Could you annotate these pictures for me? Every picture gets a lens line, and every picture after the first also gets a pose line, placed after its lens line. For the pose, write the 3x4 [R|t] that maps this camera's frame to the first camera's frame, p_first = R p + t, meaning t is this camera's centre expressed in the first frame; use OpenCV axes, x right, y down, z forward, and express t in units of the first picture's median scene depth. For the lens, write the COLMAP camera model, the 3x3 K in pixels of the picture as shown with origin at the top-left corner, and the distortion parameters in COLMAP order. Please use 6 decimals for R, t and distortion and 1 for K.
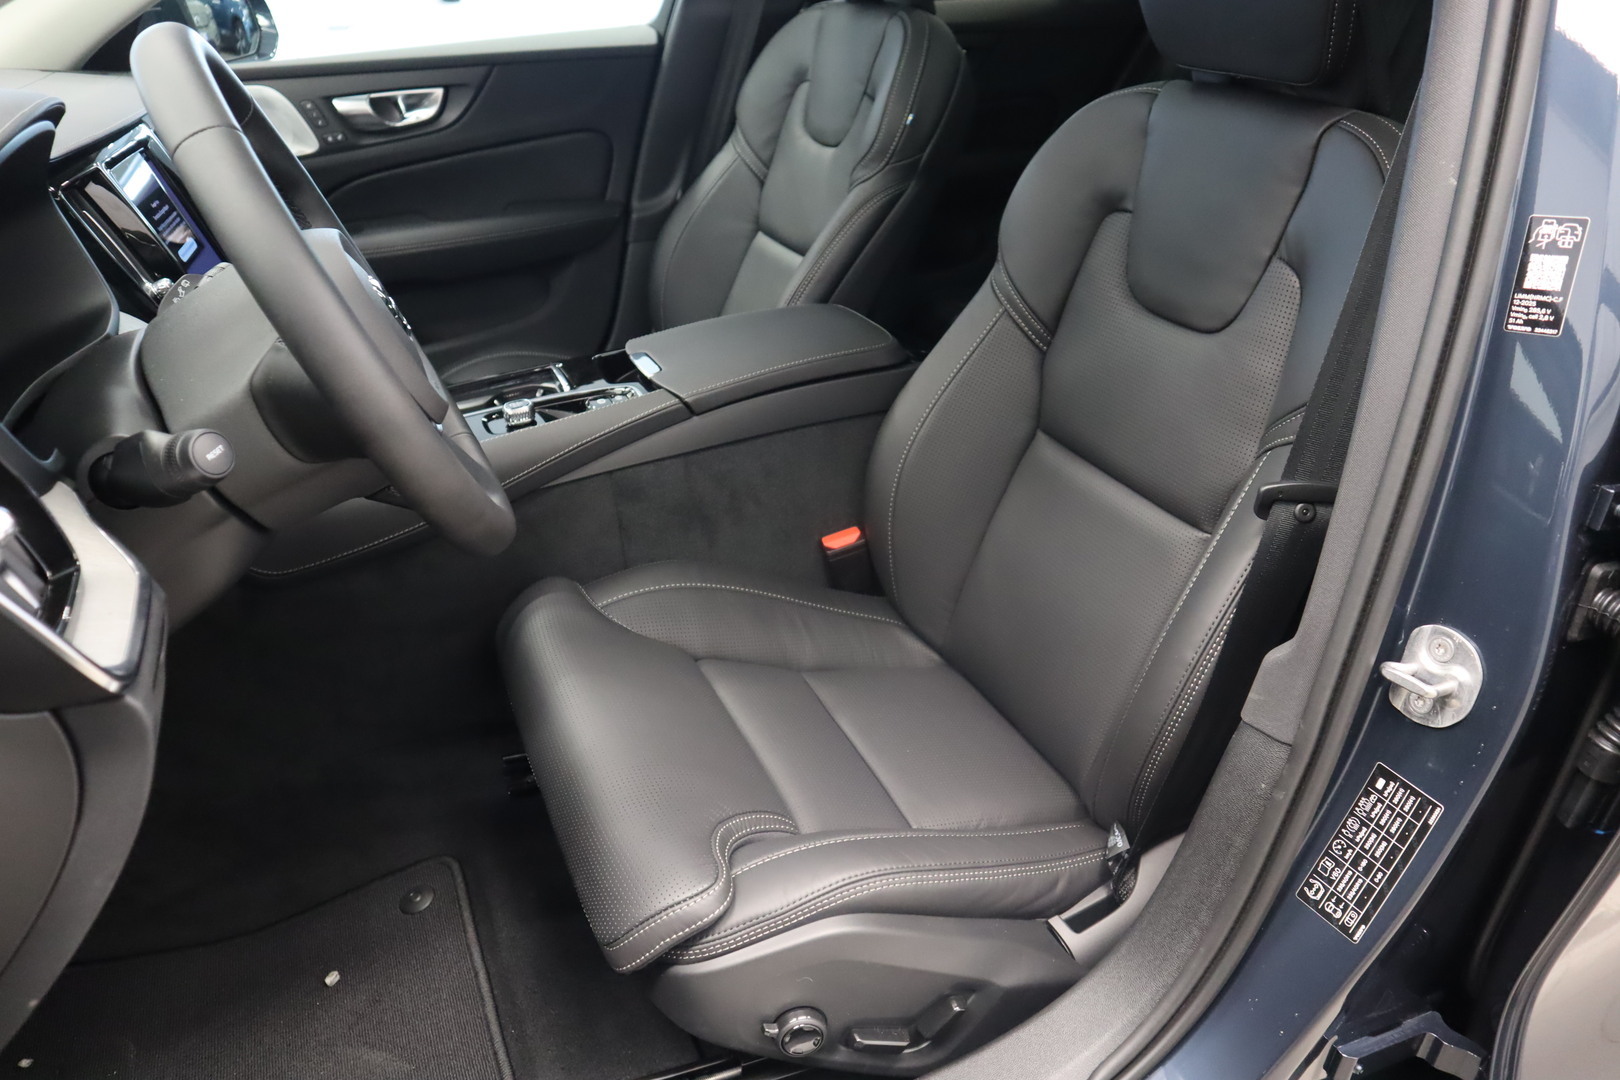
lens RADIAL K [[1117.4, 0, 808.8], [0, 1117.4, 509.4], [0, 0, 1]] dist [-0.128492, 0.070545]
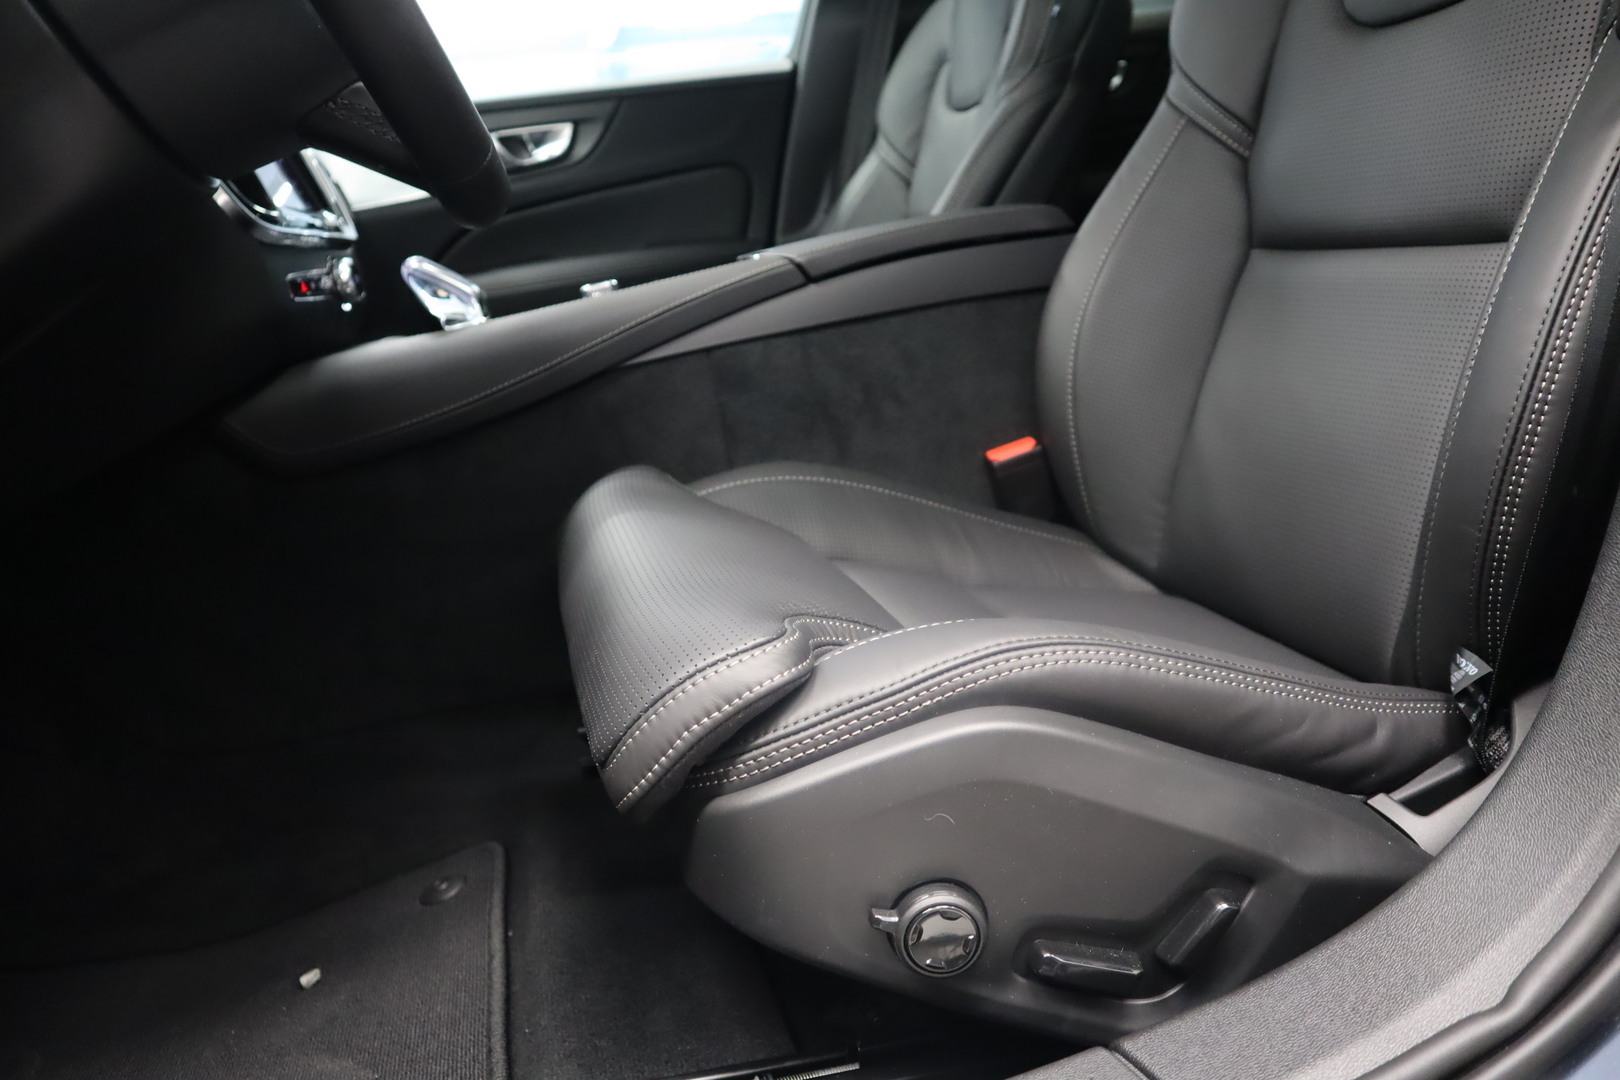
lens RADIAL K [[1106.2, 0, 810.0], [0, 1106.2, 540.0], [0, 0, 1]] dist [-0.129142, 0.090275]
pose [[0.980001, -0.073865, -0.184775, 0.031775], [0.029764, 0.972520, -0.230908, 0.286357], [0.196754, 0.220791, 0.955269, 0.281143]]
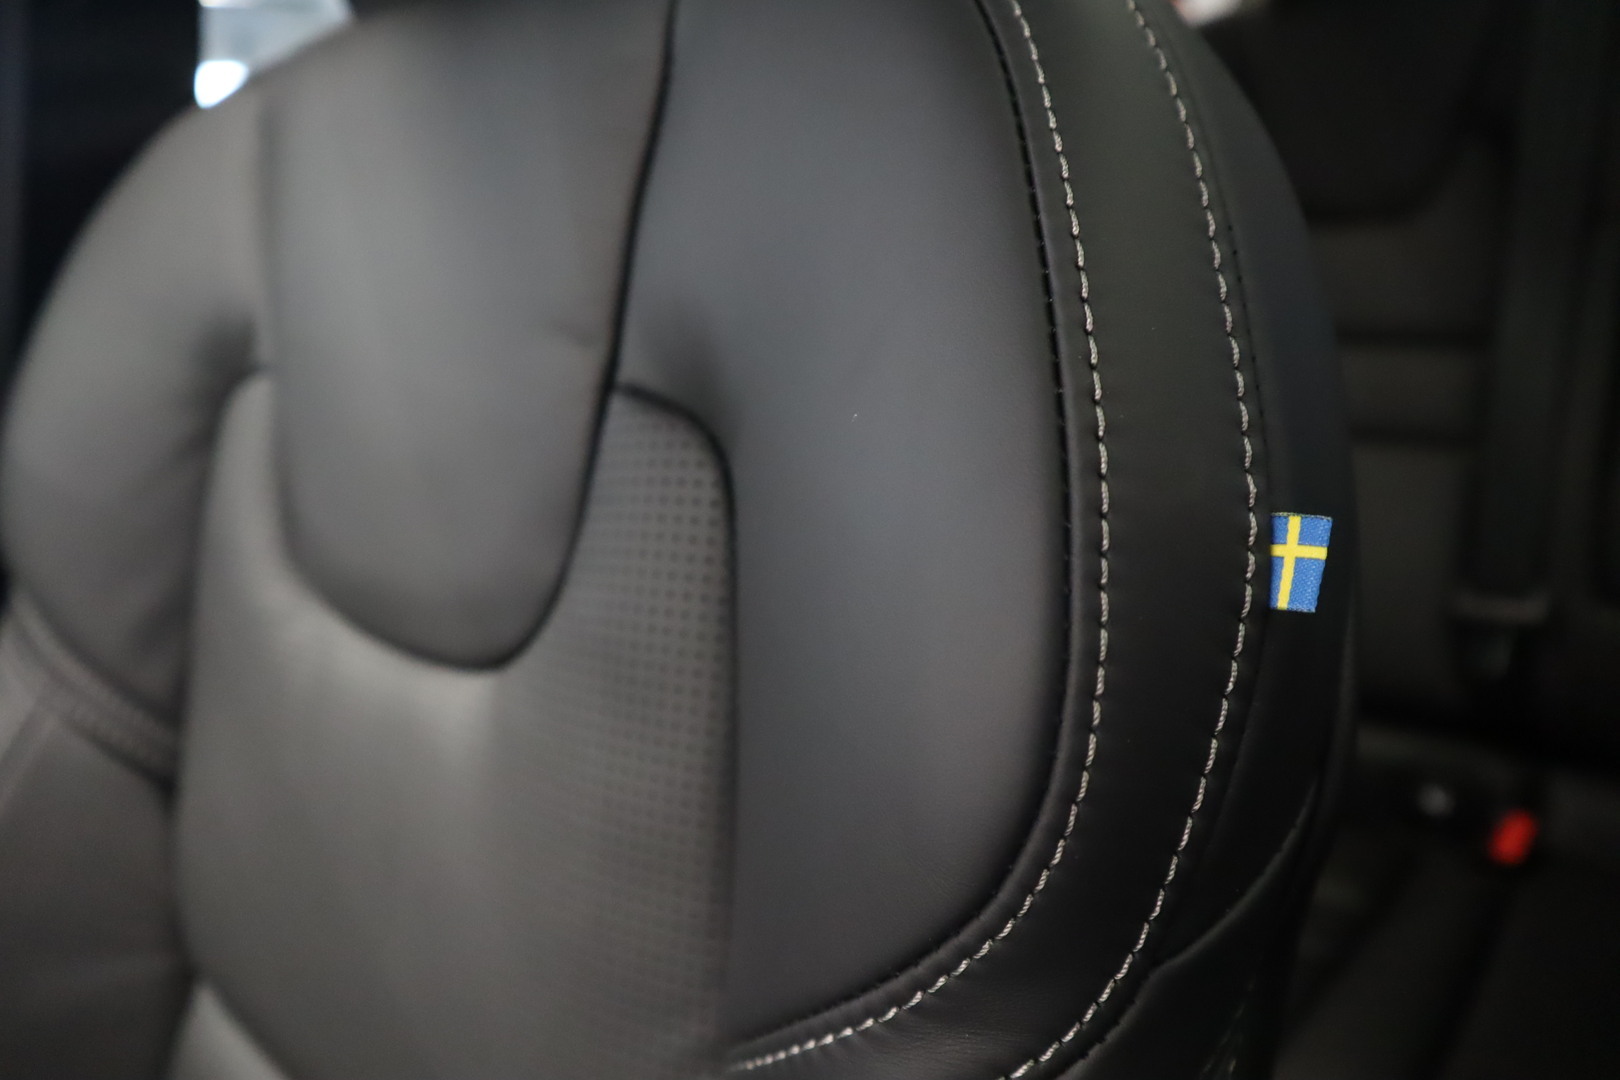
lens RADIAL K [[1117.4, 0, 808.8], [0, 1117.4, 509.4], [0, 0, 1]] dist [-0.128492, 0.070545]
pose [[0.884904, -0.217569, 0.411835, 0.000364], [0.293638, 0.946943, -0.130675, -0.415523], [-0.361554, 0.236565, 0.901840, 1.054011]]
